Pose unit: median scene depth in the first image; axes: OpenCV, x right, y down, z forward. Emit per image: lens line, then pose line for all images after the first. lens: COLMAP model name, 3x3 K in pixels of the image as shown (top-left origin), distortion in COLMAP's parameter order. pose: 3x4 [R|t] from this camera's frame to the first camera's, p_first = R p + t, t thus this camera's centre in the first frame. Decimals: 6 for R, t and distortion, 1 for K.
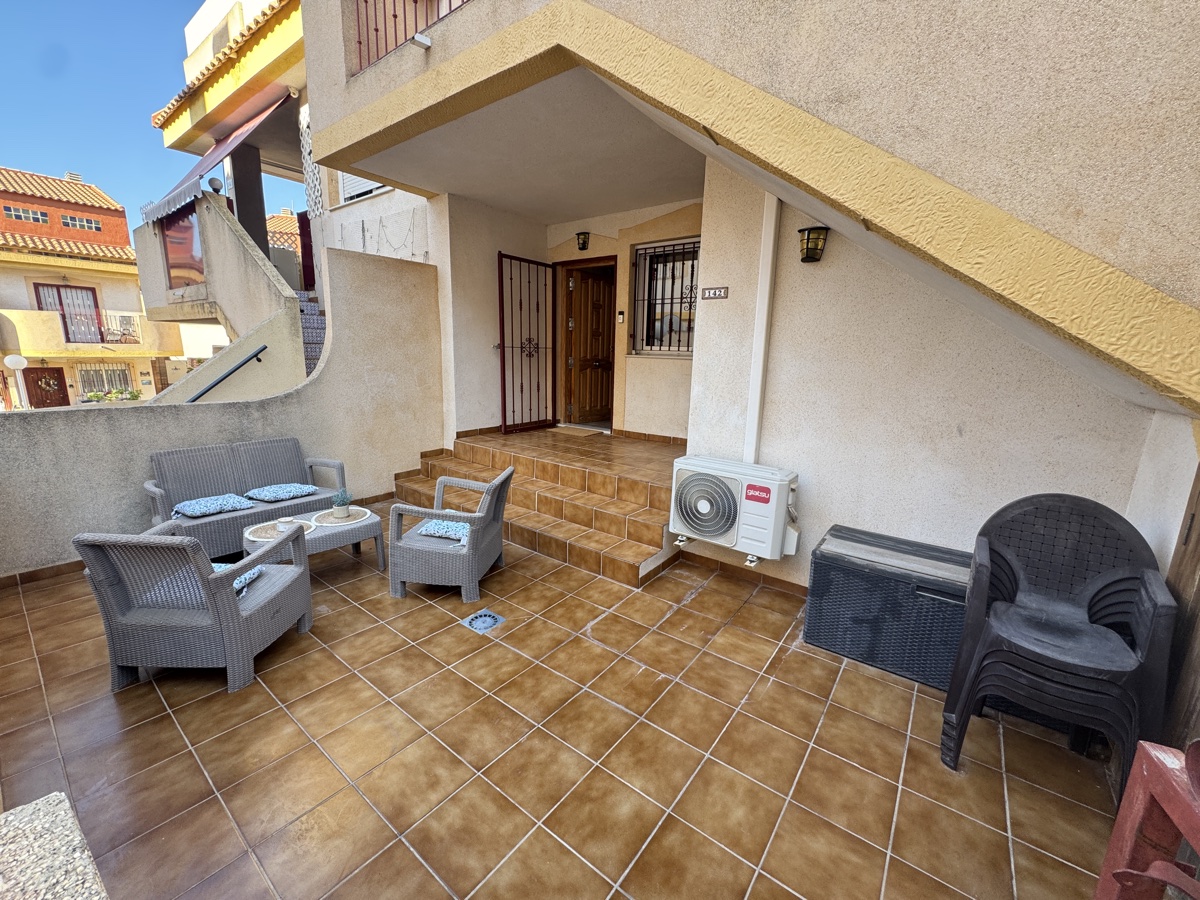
lens RADIAL K [[478.8, 0, 599.0], [0, 478.8, 449.0], [0, 0, 1]] dist [-0.005462, -0.000464]
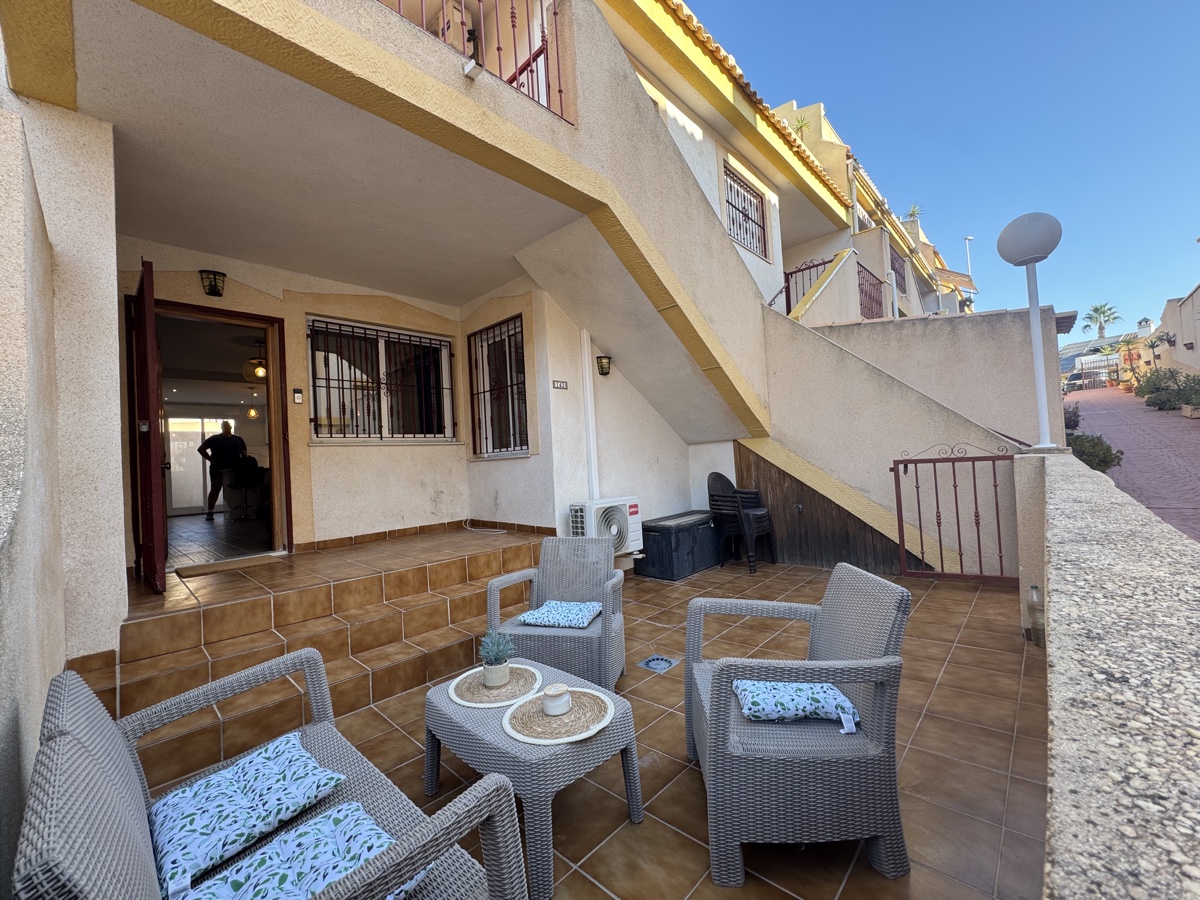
lens RADIAL K [[478.8, 0, 599.0], [0, 478.8, 449.0], [0, 0, 1]] dist [-0.005462, -0.000464]
pose [[0.108240, -0.004323, 0.994115, -1.207455], [0.254439, 0.966803, -0.023500, -0.089990], [-0.961012, 0.255486, 0.105746, 0.845045]]
